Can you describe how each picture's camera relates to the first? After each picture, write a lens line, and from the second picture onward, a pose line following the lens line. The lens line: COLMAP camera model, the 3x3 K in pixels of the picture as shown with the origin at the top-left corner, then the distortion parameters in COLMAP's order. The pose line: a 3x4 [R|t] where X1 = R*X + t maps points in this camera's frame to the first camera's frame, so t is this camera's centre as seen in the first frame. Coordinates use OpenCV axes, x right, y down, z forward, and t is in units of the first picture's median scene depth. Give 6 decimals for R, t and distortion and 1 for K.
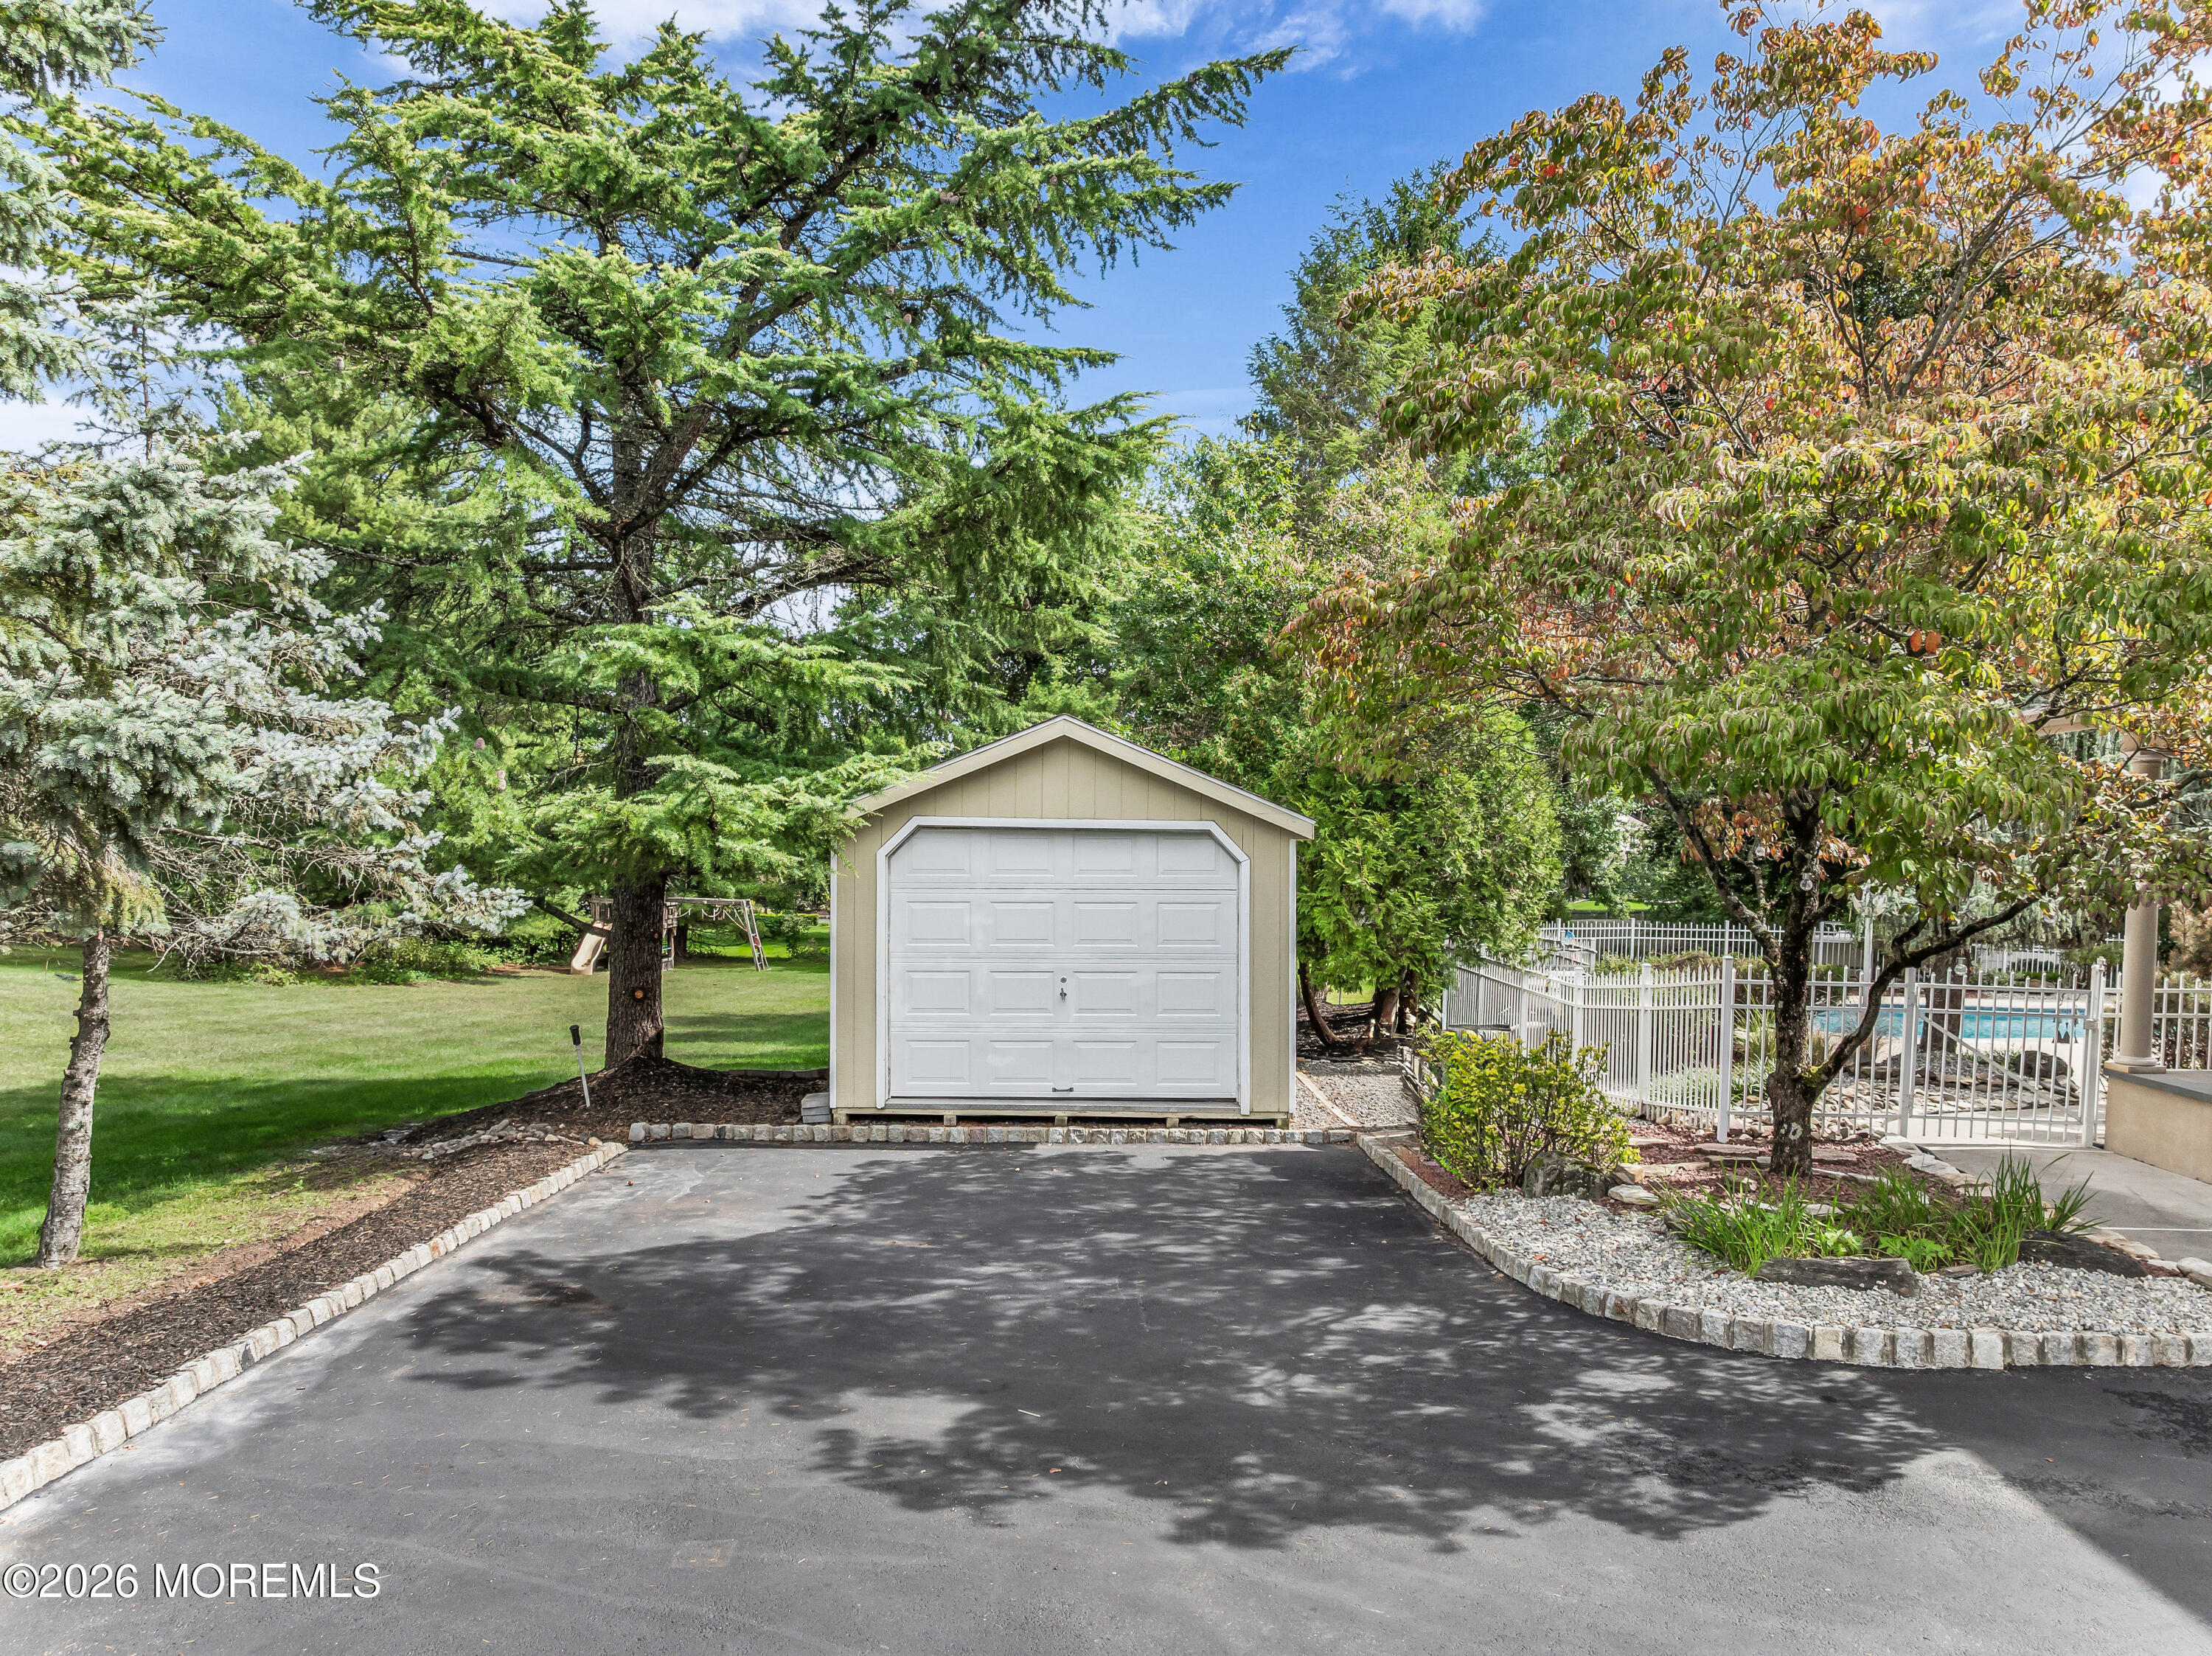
lens RADIAL K [[1585.5, 0, 1103.9], [0, 1585.5, 869.0], [0, 0, 1]] dist [-0.035866, 0.005752]
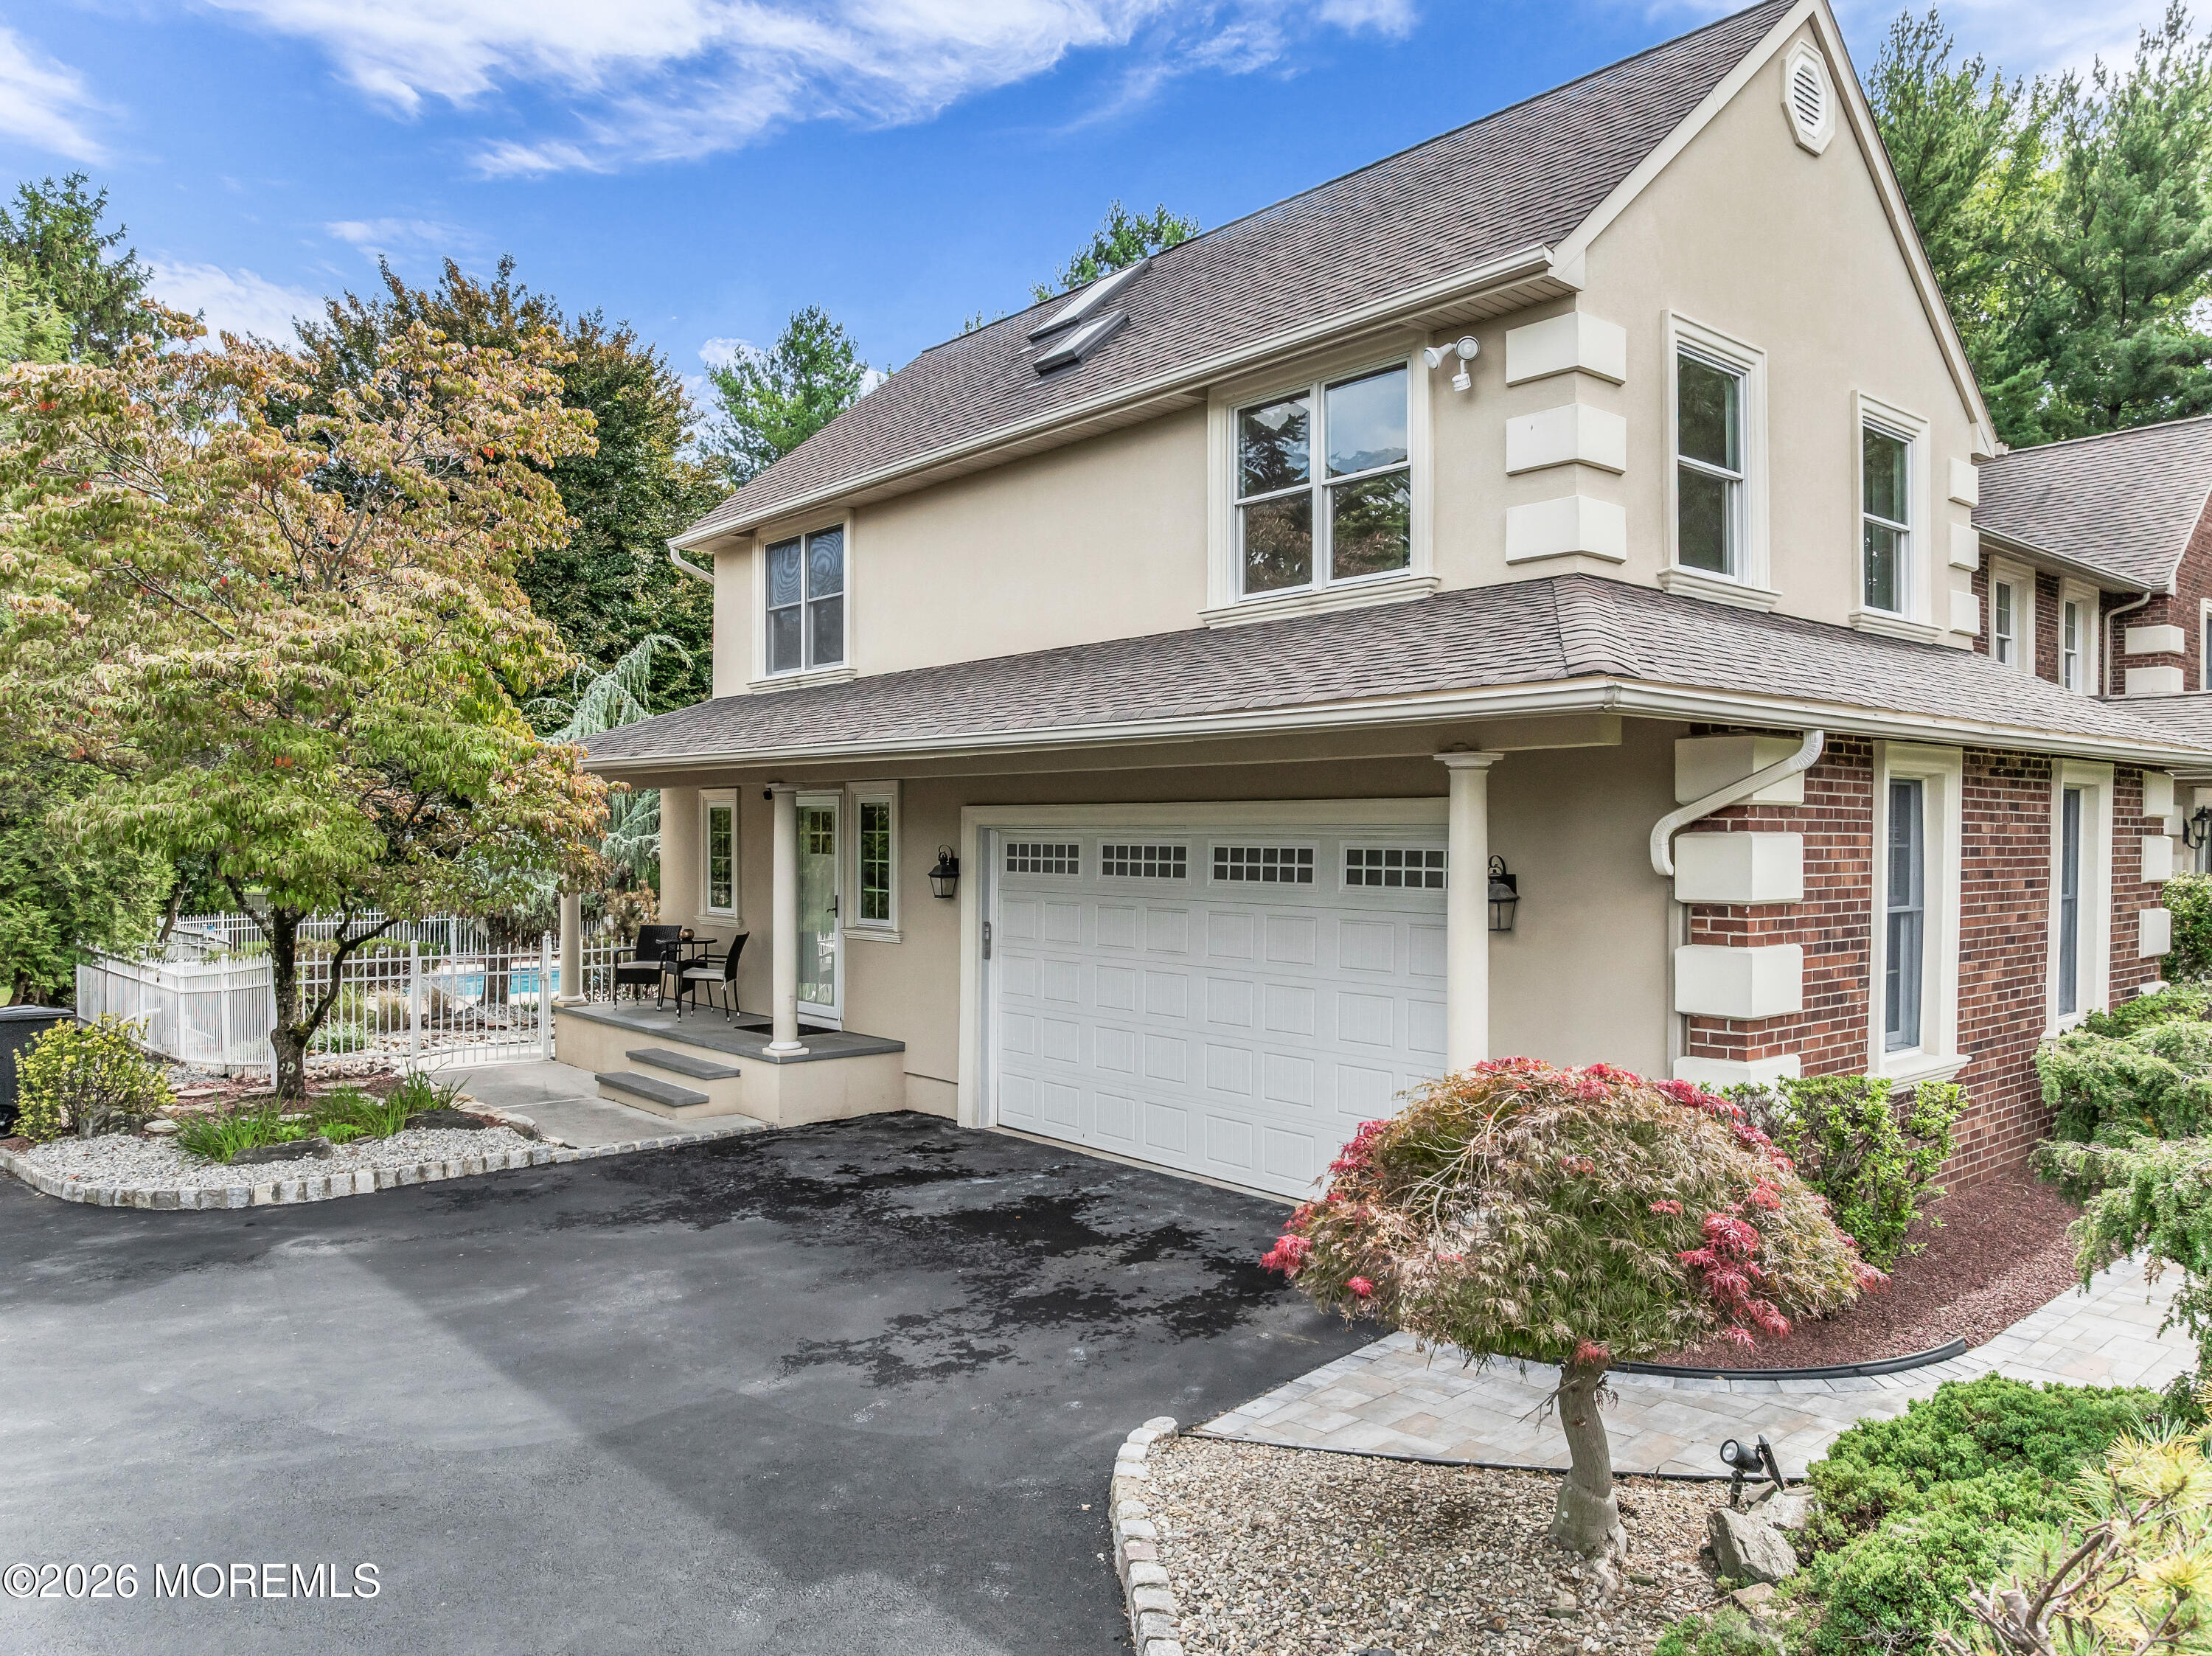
lens RADIAL K [[1585.5, 0, 1103.9], [0, 1585.5, 869.0], [0, 0, 1]] dist [-0.035866, 0.005752]
pose [[0.733793, -0.032356, 0.678602, 0.020262], [0.019760, 0.999459, 0.026287, -0.047106], [-0.679085, -0.005880, 0.734036, -0.685551]]
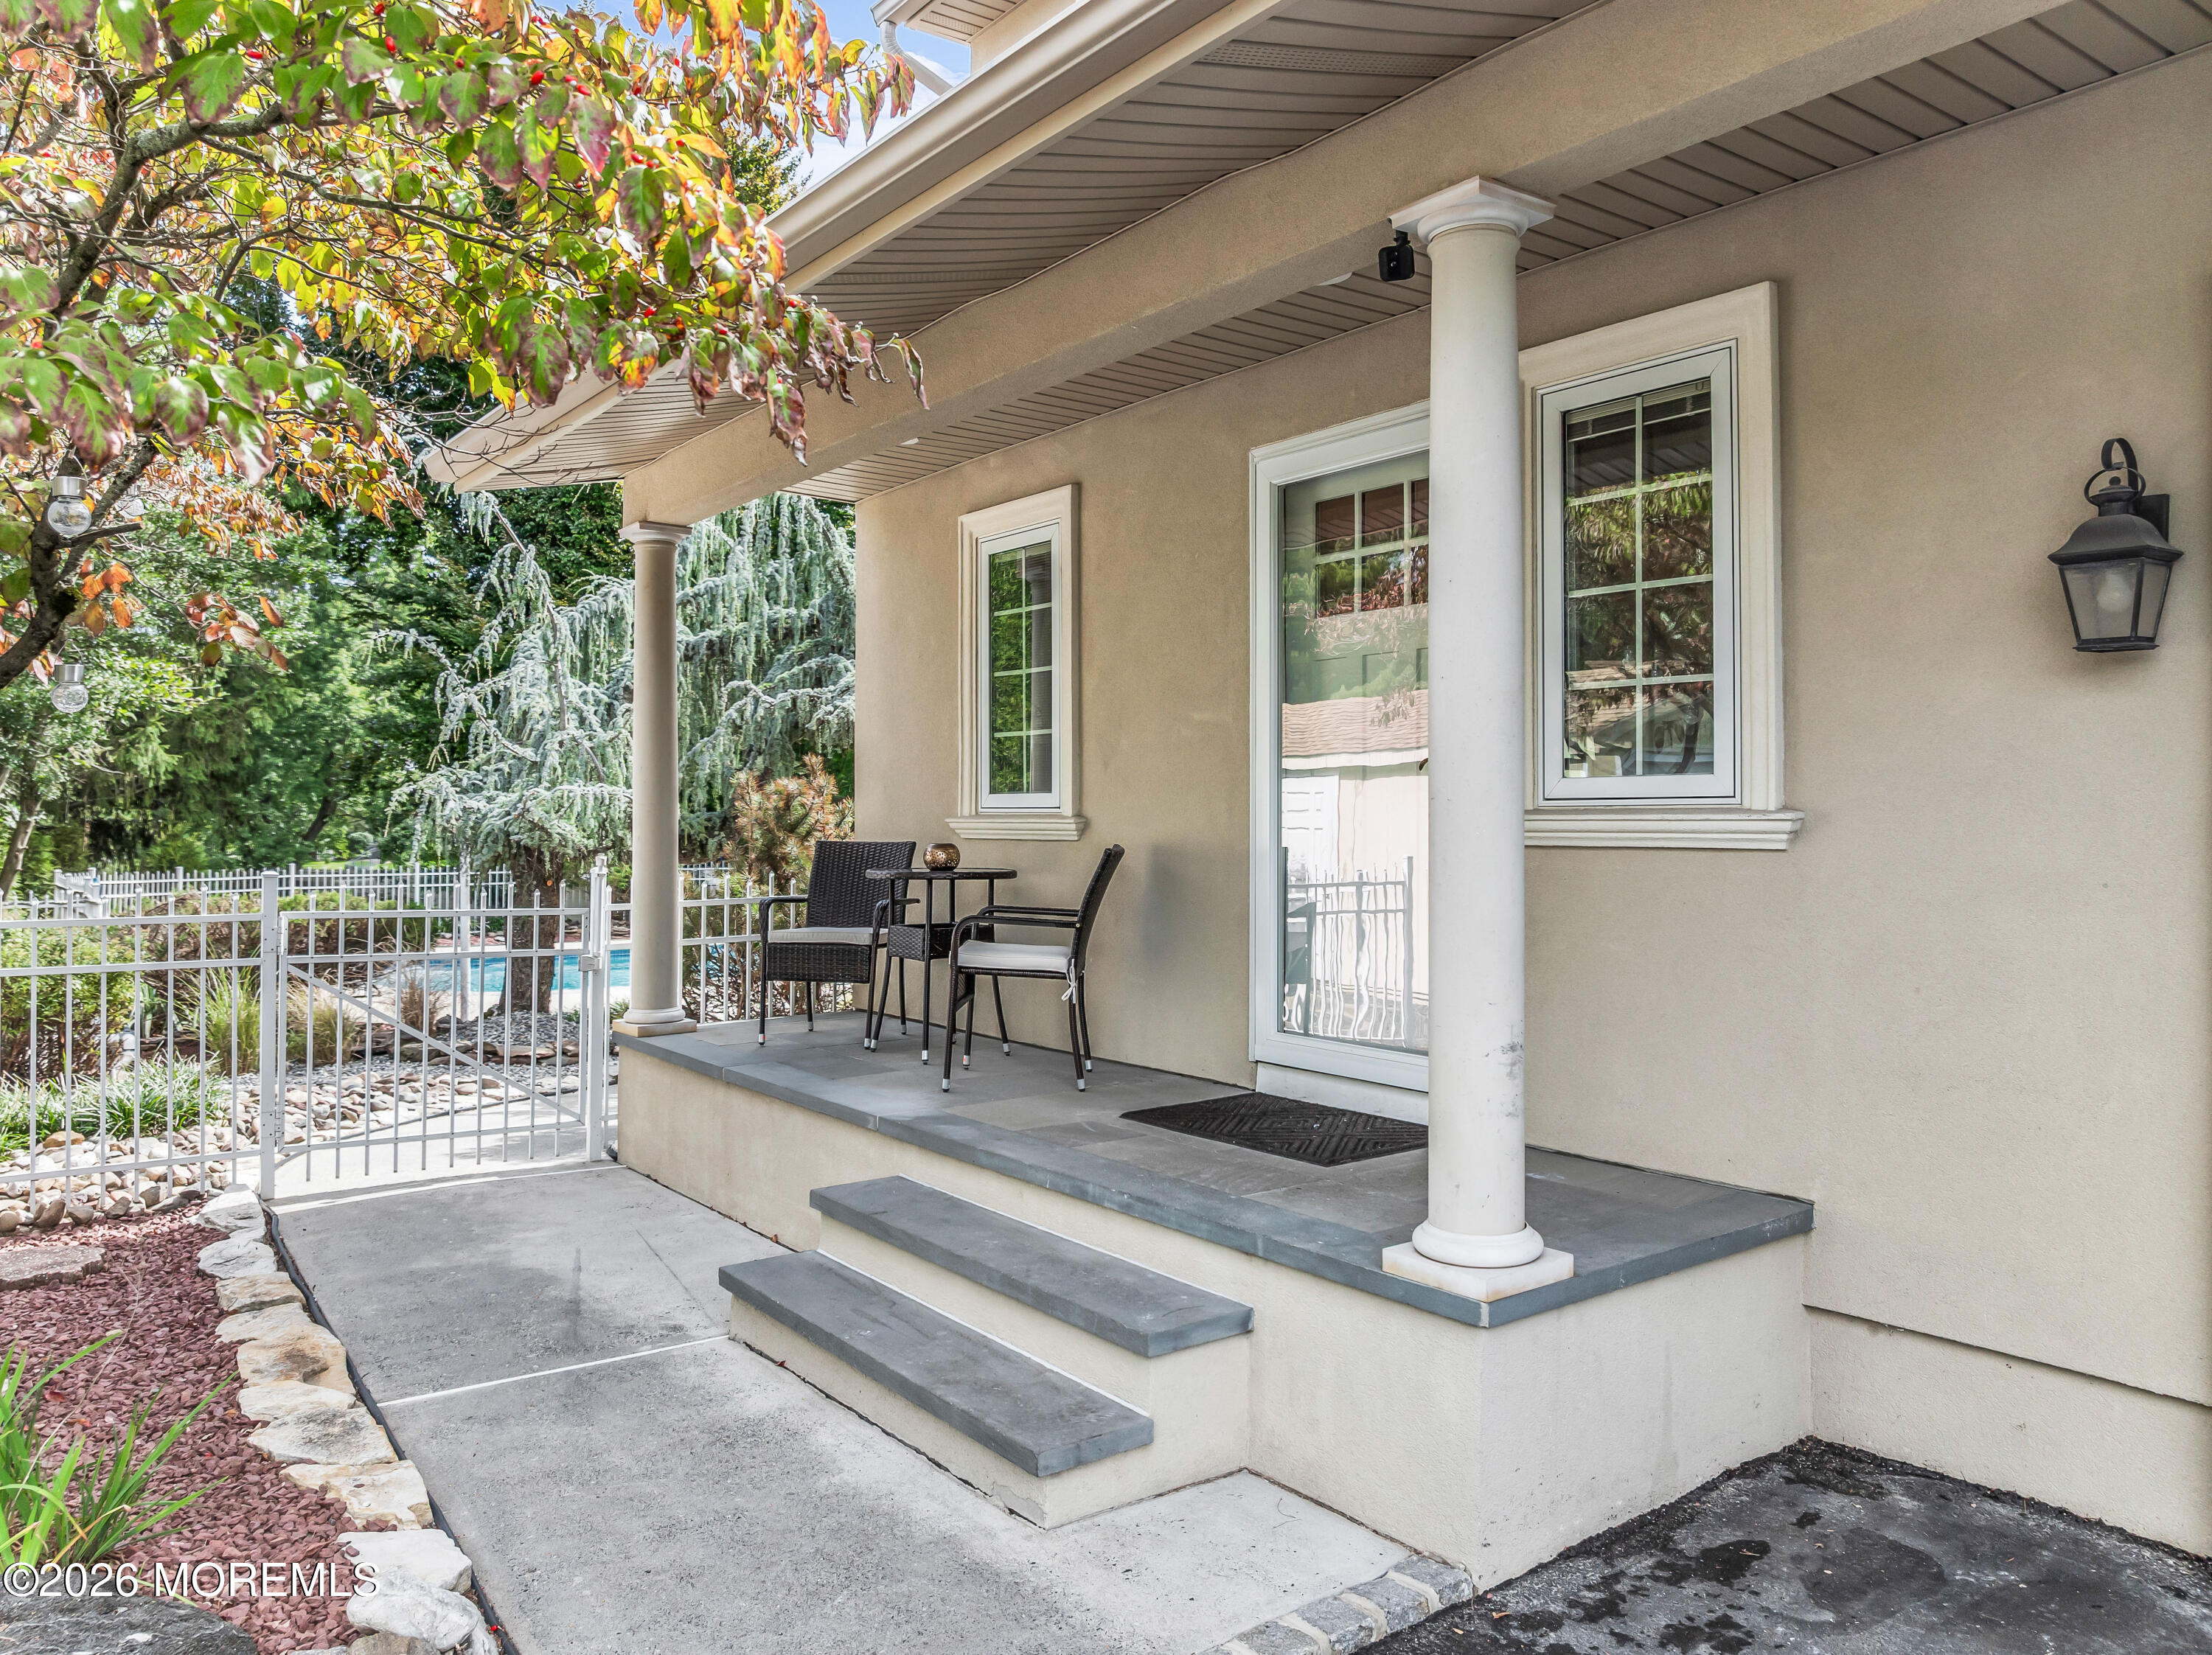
lens RADIAL K [[1585.3, 0, 1103.9], [0, 1585.3, 868.4], [0, 0, 1]] dist [-0.035866, 0.005752]
pose [[0.772298, -0.037381, 0.634159, 0.596797], [0.020910, 0.999222, 0.033435, 0.068584], [-0.634916, -0.012562, 0.772479, 0.586836]]
